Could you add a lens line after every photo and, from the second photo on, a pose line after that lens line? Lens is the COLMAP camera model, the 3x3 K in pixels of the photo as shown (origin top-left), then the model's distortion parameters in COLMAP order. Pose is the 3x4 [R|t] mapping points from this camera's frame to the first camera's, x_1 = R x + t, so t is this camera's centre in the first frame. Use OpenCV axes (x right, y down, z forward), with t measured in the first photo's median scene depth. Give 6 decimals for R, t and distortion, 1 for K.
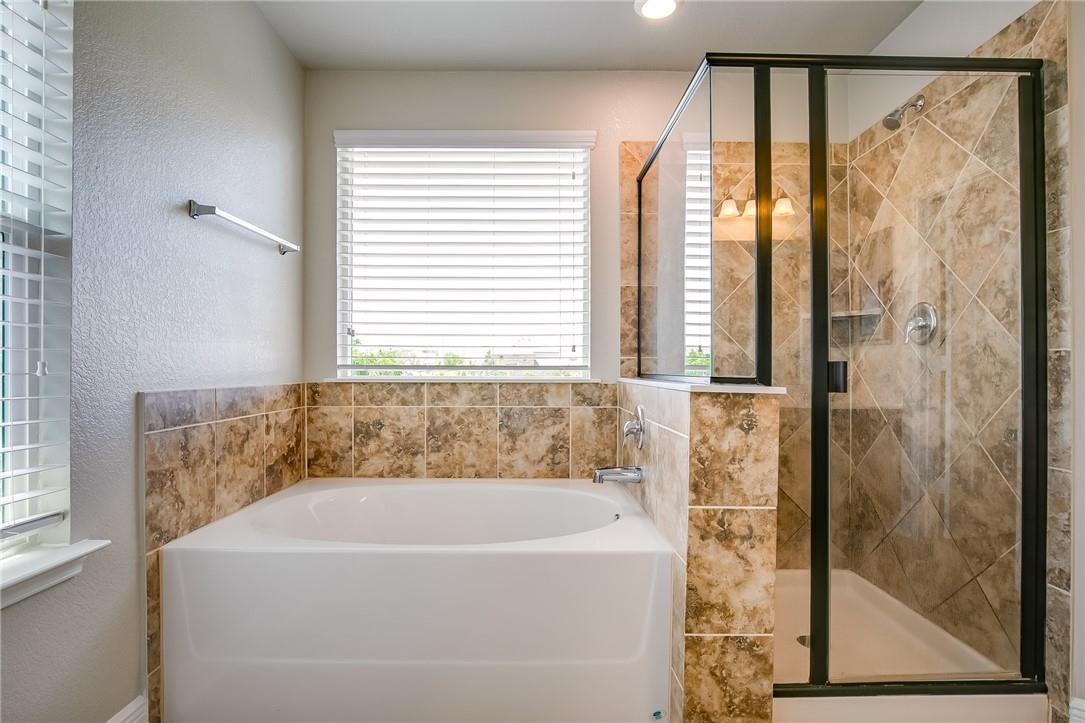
lens RADIAL K [[560.1, 0, 542.1], [0, 560.1, 366.7], [0, 0, 1]] dist [-0.016565, -0.000186]
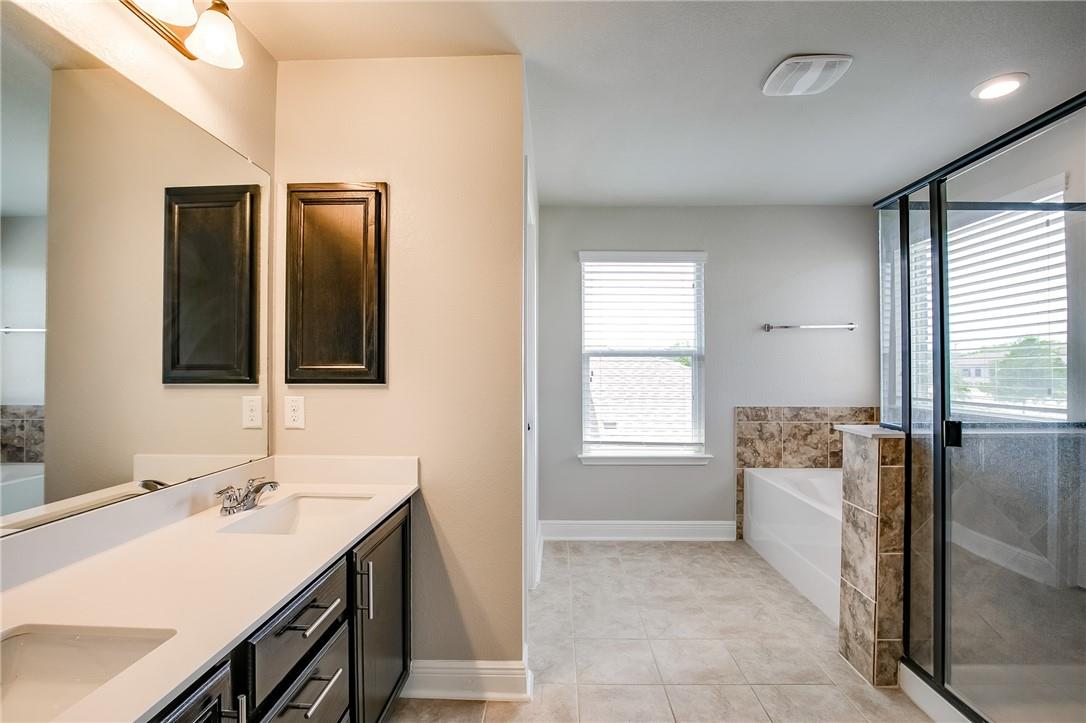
lens RADIAL K [[560.6, 0, 542.9], [0, 560.6, 364.1], [0, 0, 1]] dist [-0.016565, -0.000186]
pose [[-0.041794, -0.006194, -0.999107, 1.767343], [0.002469, 0.999977, -0.006303, -0.125557], [0.999123, -0.002730, -0.041778, 0.178481]]
